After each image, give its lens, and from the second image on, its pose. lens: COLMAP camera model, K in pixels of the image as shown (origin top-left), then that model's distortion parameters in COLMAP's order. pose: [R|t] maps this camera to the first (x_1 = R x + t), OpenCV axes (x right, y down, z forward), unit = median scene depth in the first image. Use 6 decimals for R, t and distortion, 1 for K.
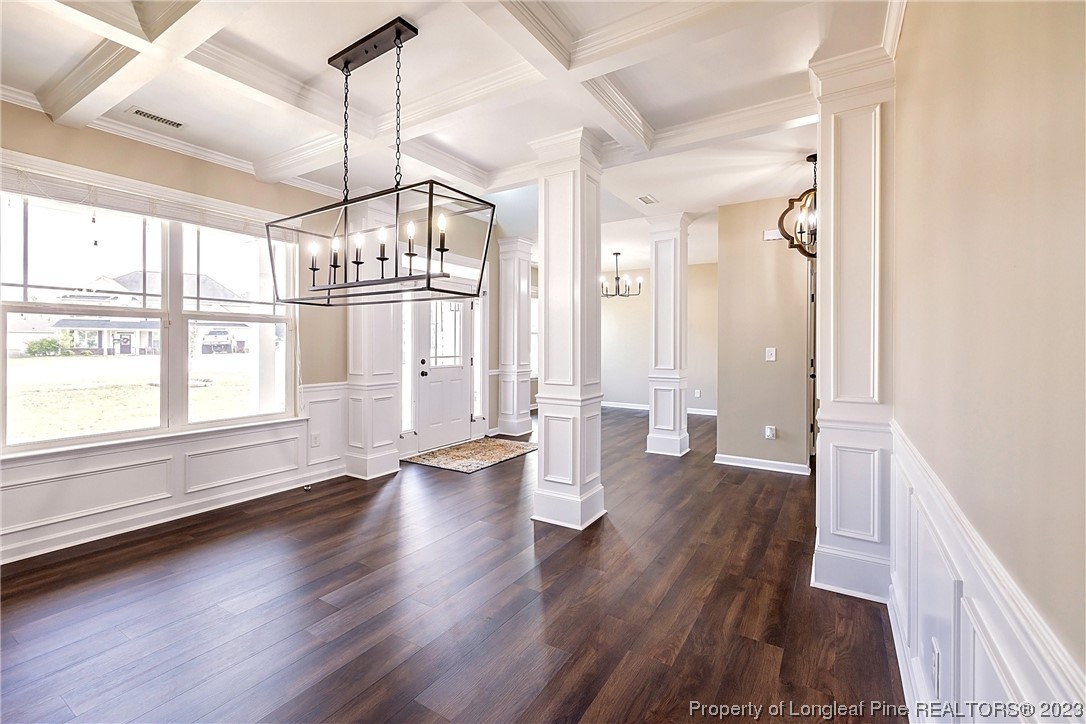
lens RADIAL K [[480.4, 0, 522.1], [0, 480.4, 342.7], [0, 0, 1]] dist [0.001159, 0.000057]
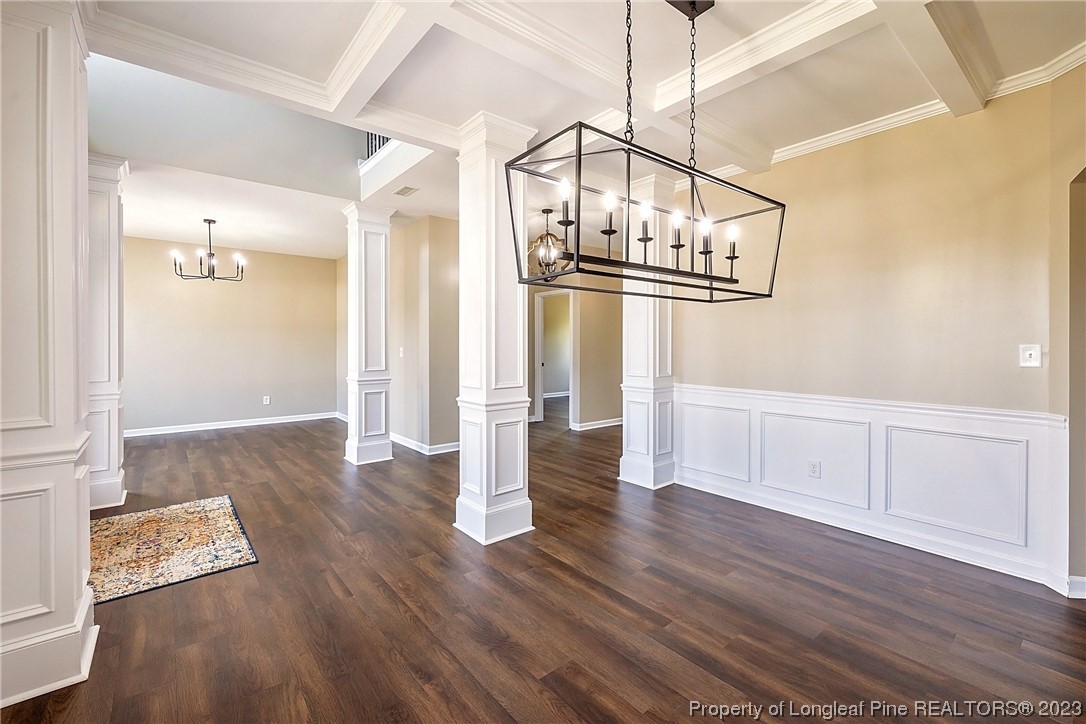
lens RADIAL K [[479.2, 0, 547.9], [0, 479.2, 343.7], [0, 0, 1]] dist [0.000375, 0.000053]
pose [[0.304627, -0.004640, 0.952460, -1.122421], [0.002514, 0.999989, 0.004068, -0.000949], [-0.952468, 0.001155, 0.304635, 0.897303]]
